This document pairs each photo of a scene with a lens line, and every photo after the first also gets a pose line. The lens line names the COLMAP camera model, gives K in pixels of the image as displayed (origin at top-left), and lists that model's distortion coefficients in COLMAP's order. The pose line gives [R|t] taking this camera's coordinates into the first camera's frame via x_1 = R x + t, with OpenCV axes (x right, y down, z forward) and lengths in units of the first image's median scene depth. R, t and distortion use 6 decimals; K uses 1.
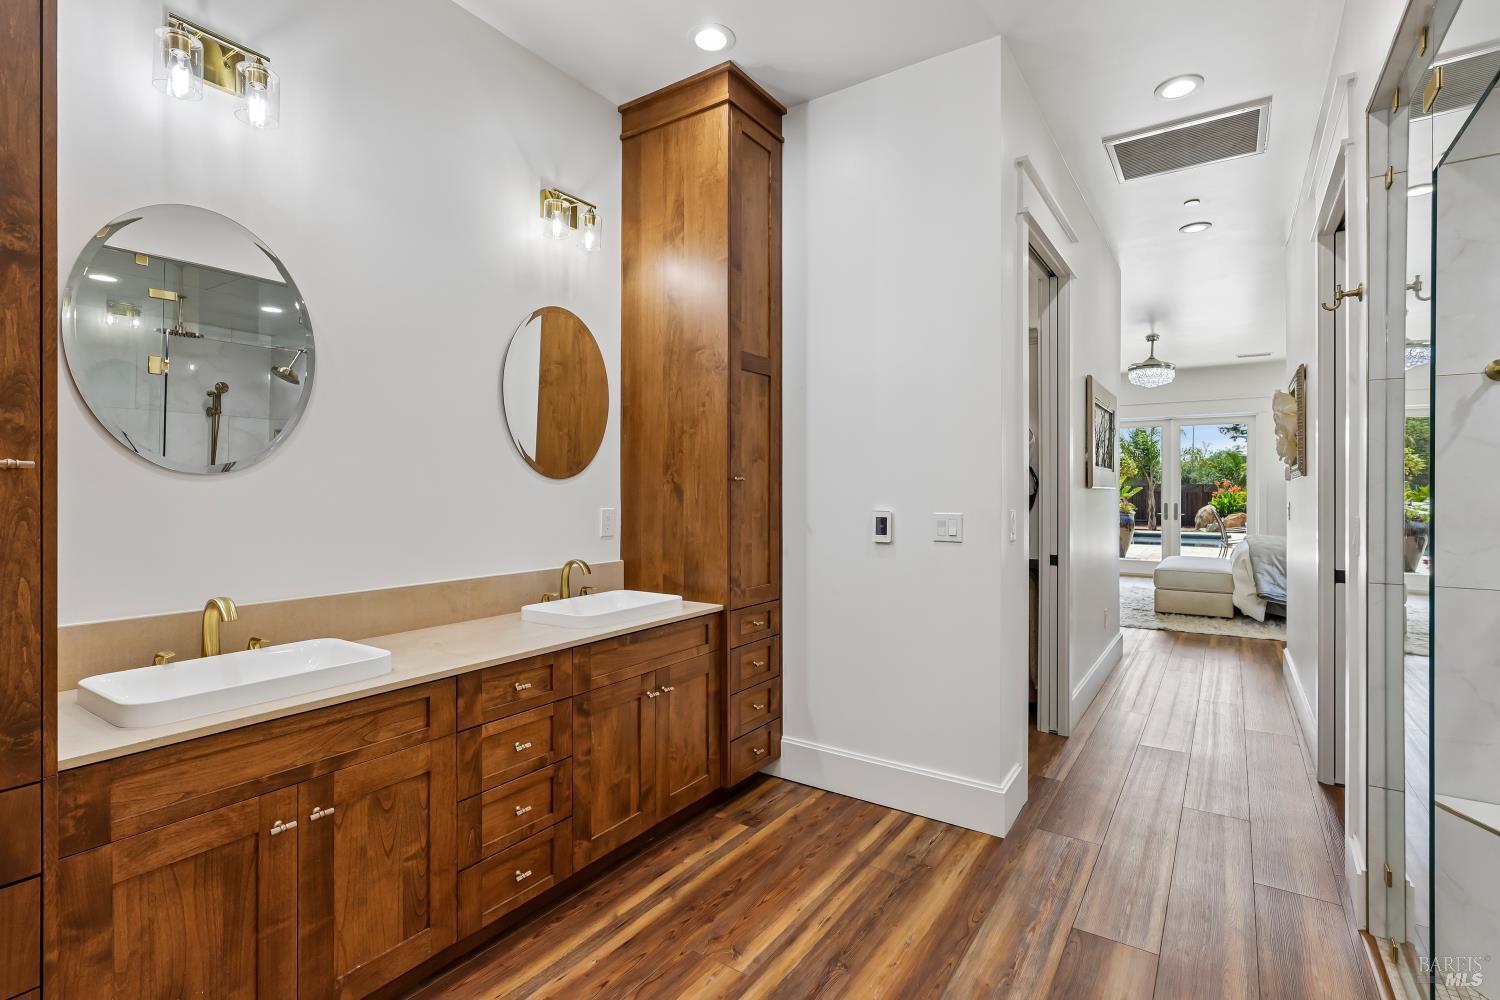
lens RADIAL K [[700.0, 0, 753.0], [0, 700.0, 491.4], [0, 0, 1]] dist [-0.001381, 0.001005]
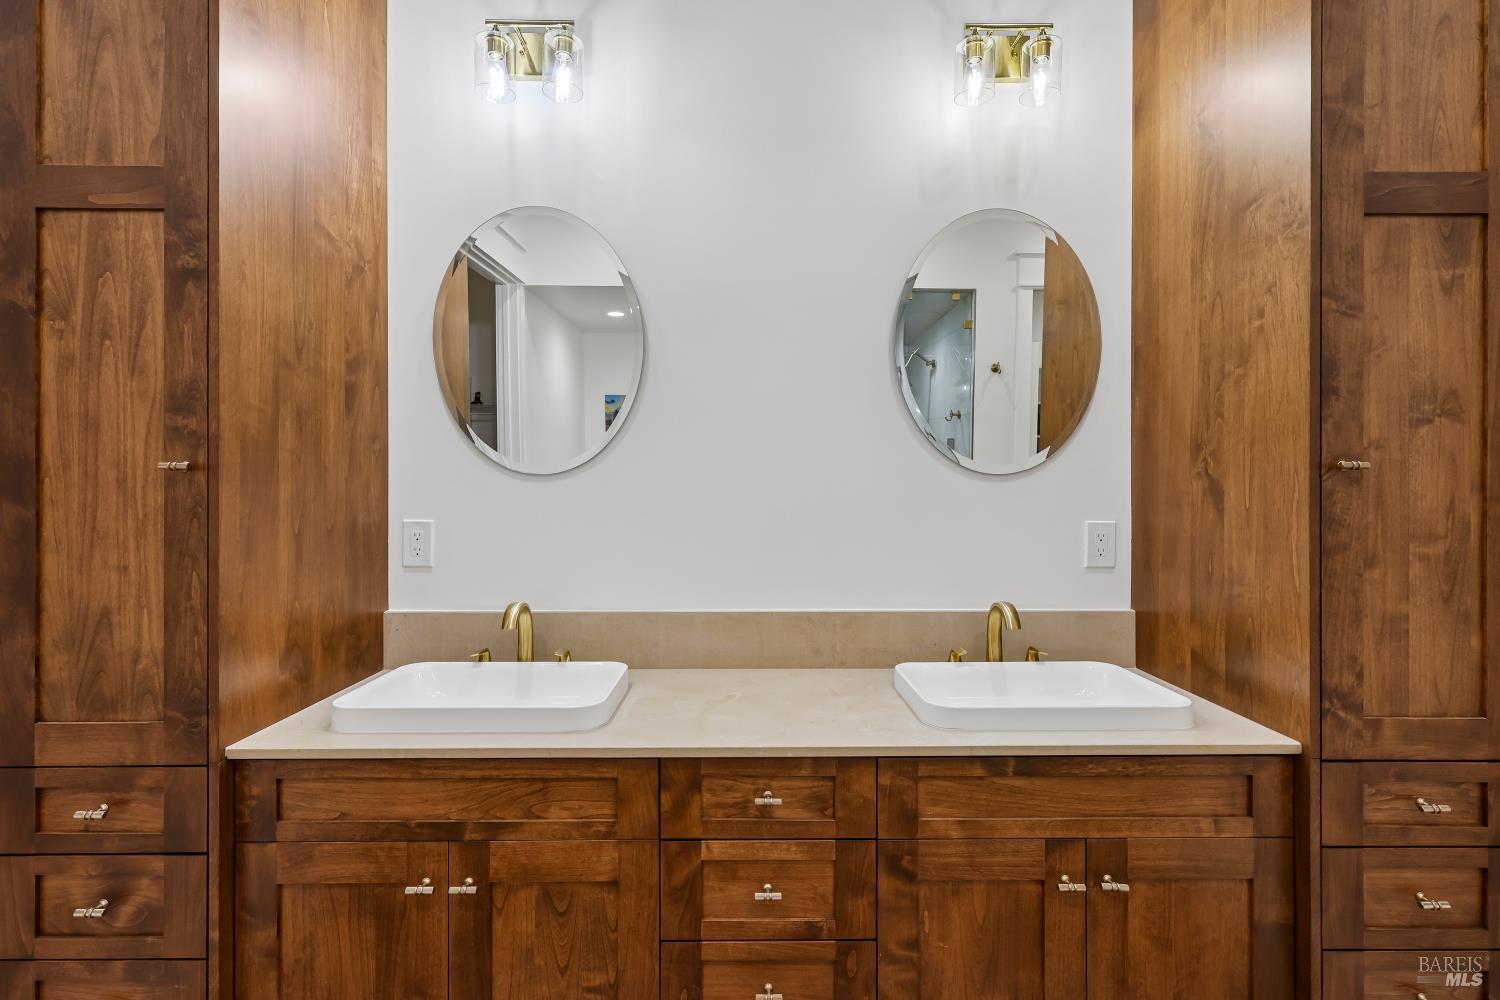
lens RADIAL K [[700.0, 0, 753.0], [0, 700.0, 491.4], [0, 0, 1]] dist [-0.001381, 0.001005]
pose [[0.562987, -0.000676, -0.826465, 0.183652], [-0.001685, 0.999997, -0.001965, 0.000384], [0.826464, 0.002499, 0.562984, 0.620082]]
